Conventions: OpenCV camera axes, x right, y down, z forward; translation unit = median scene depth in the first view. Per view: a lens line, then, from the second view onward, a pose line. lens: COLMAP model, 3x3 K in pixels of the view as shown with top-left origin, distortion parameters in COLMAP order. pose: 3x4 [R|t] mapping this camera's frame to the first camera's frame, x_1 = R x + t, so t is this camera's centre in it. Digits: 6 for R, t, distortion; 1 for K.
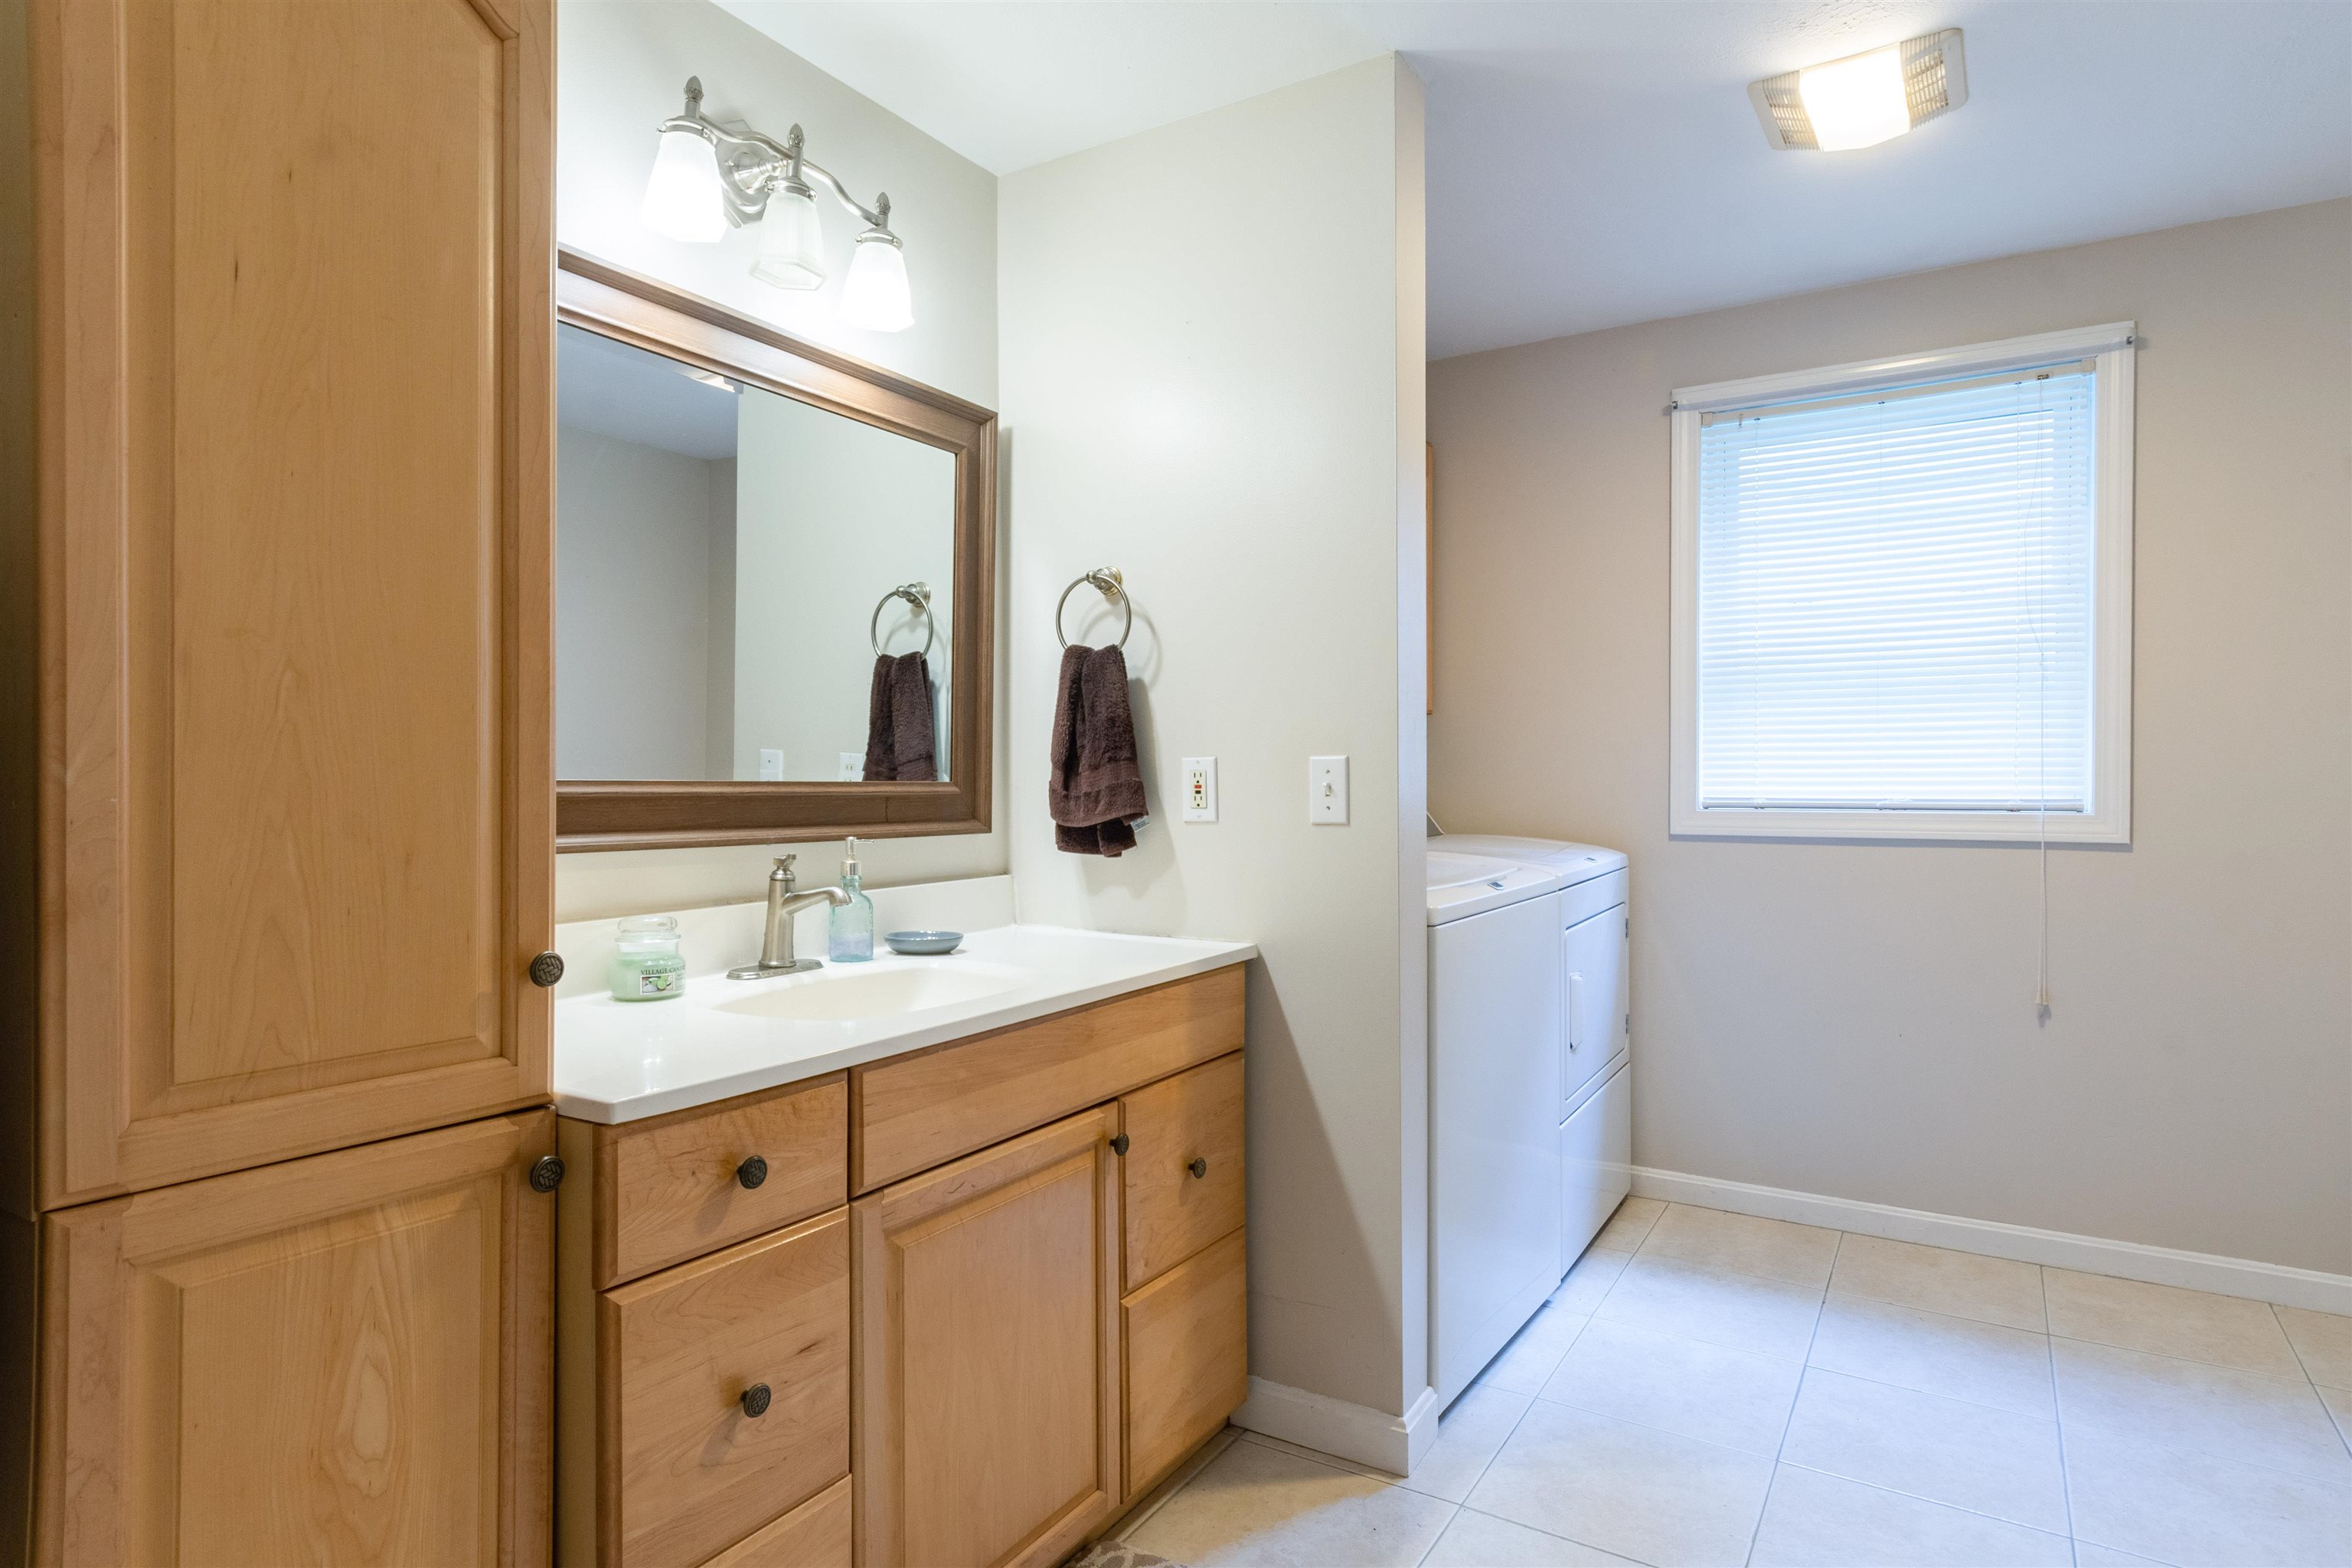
lens RADIAL K [[1208.4, 0, 1224.1], [0, 1208.4, 768.5], [0, 0, 1]] dist [-0.001813, -0.000578]
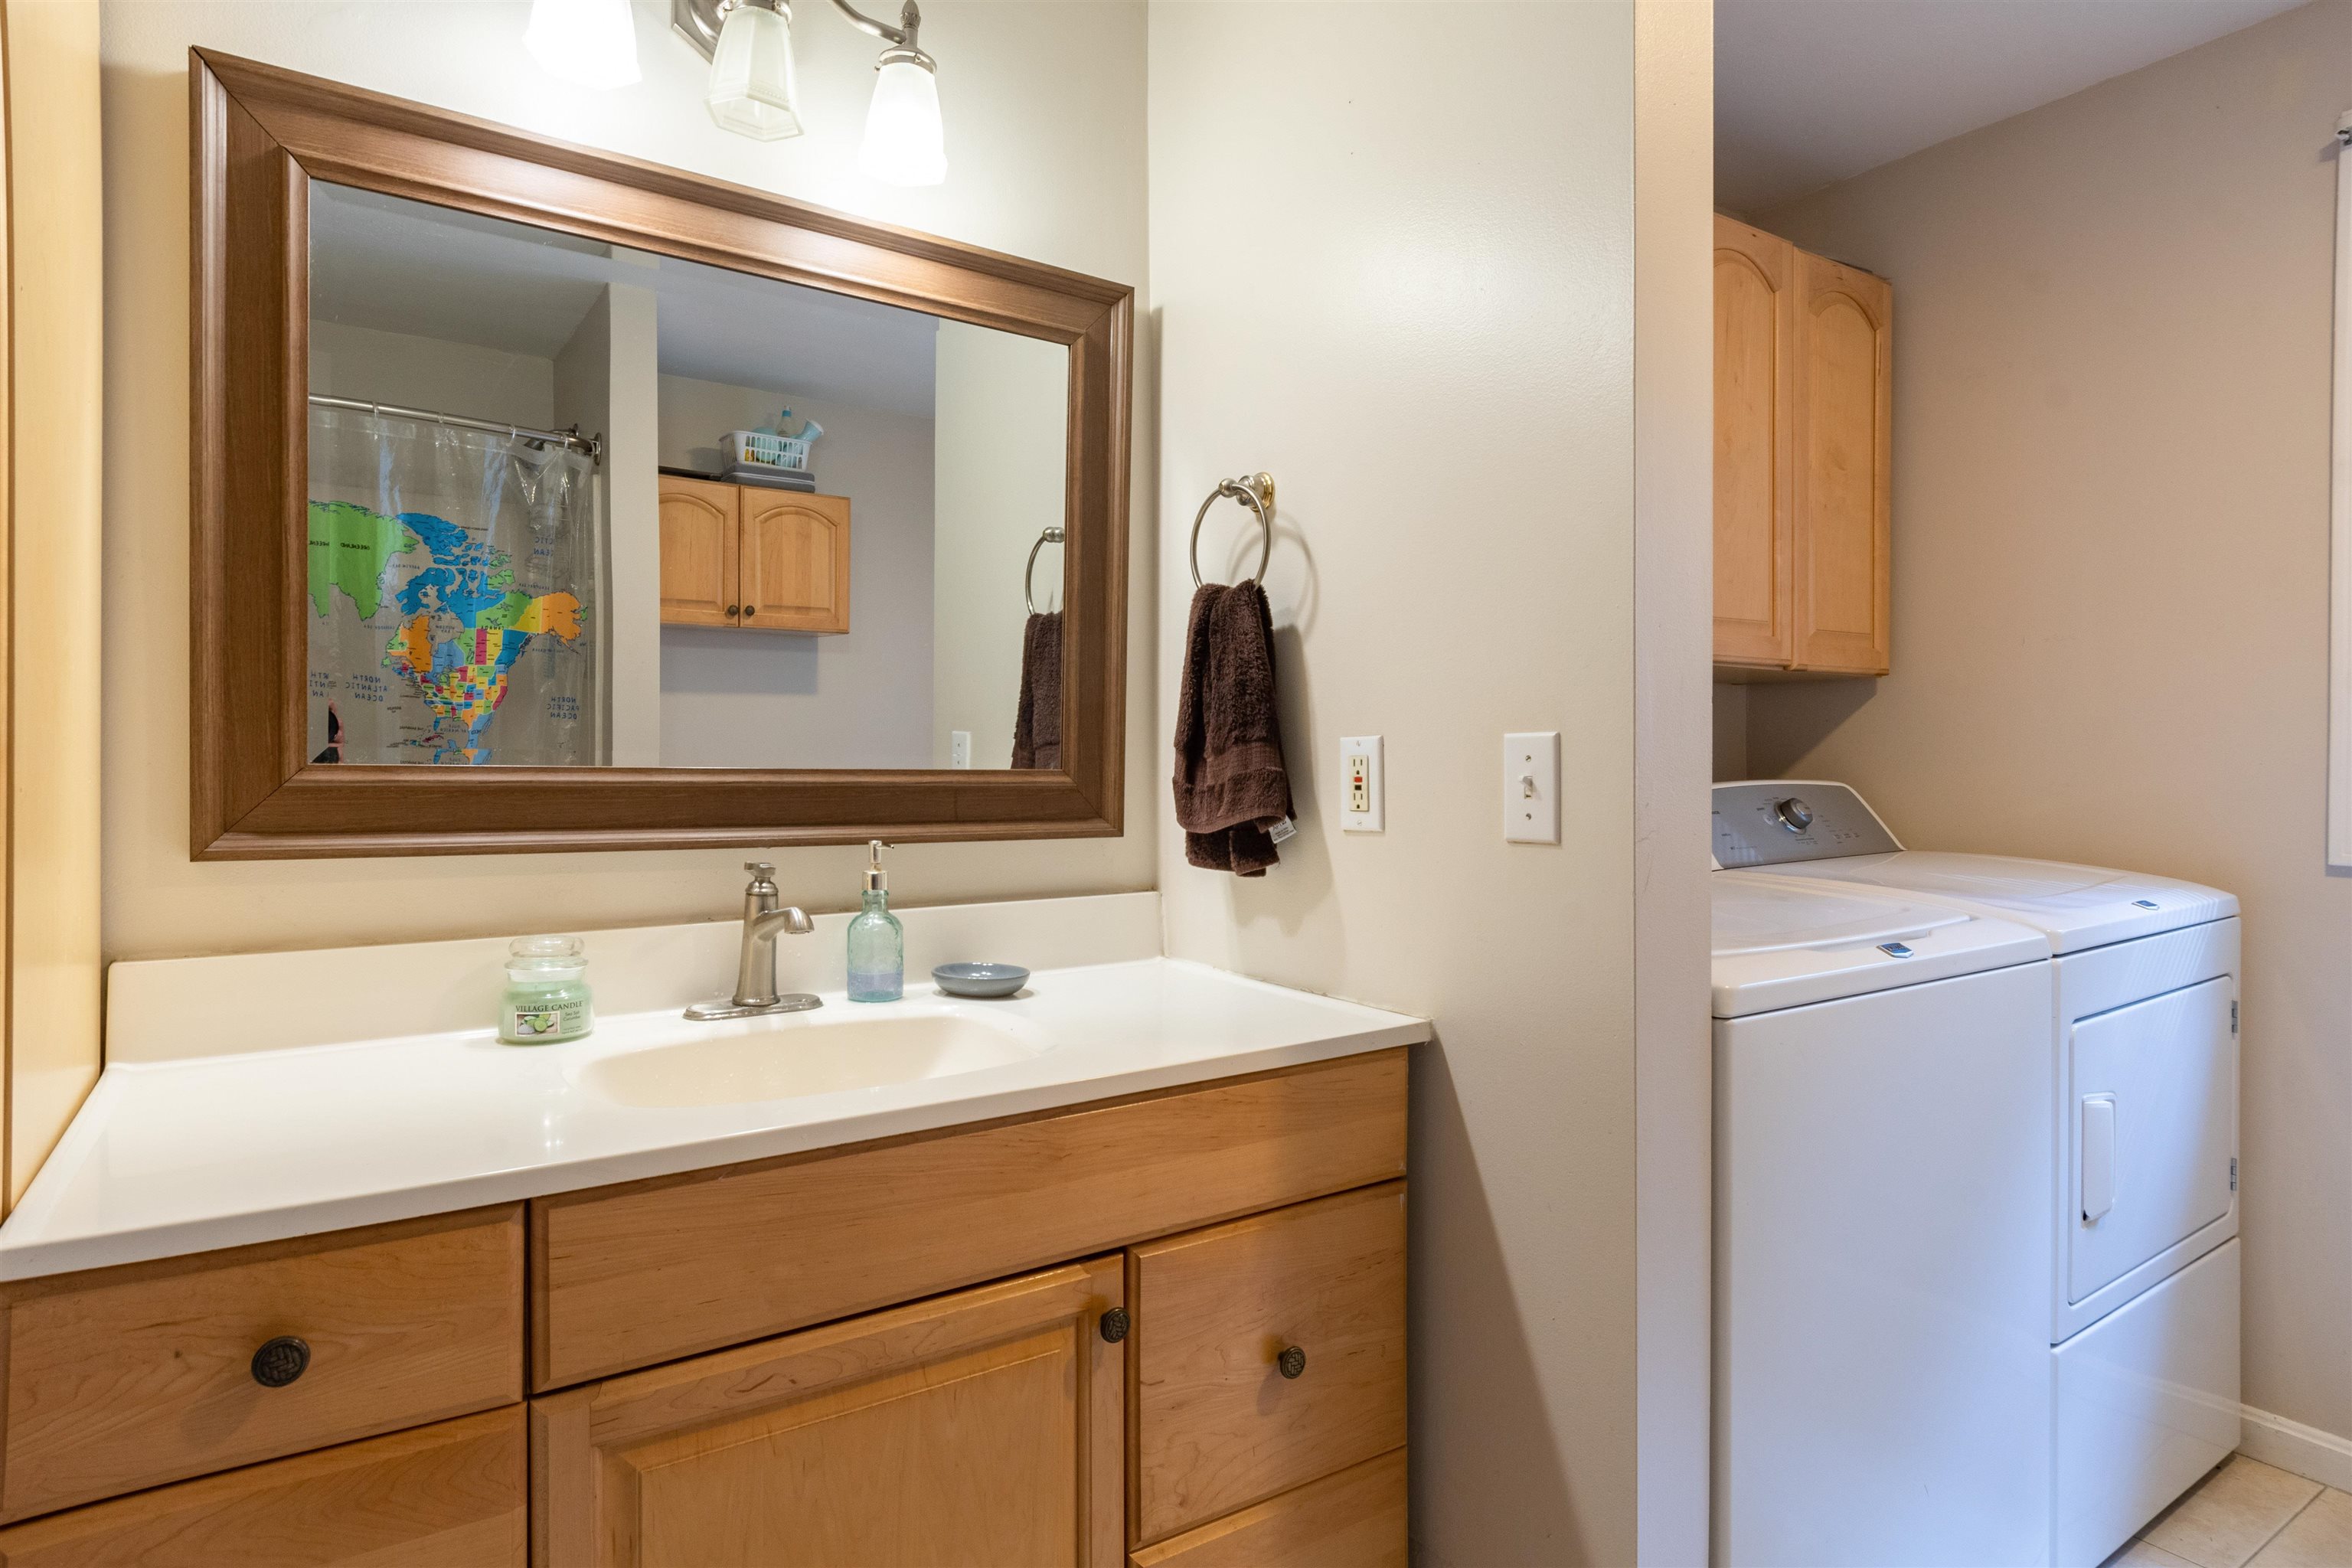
lens RADIAL K [[1232.4, 0, 1177.0], [0, 1232.4, 759.0], [0, 0, 1]] dist [-0.001243, -0.001612]
pose [[0.902271, 0.002931, -0.431159, 0.207368], [-0.001307, 0.999991, 0.004063, 0.000835], [0.431167, -0.003103, 0.902267, 0.366840]]
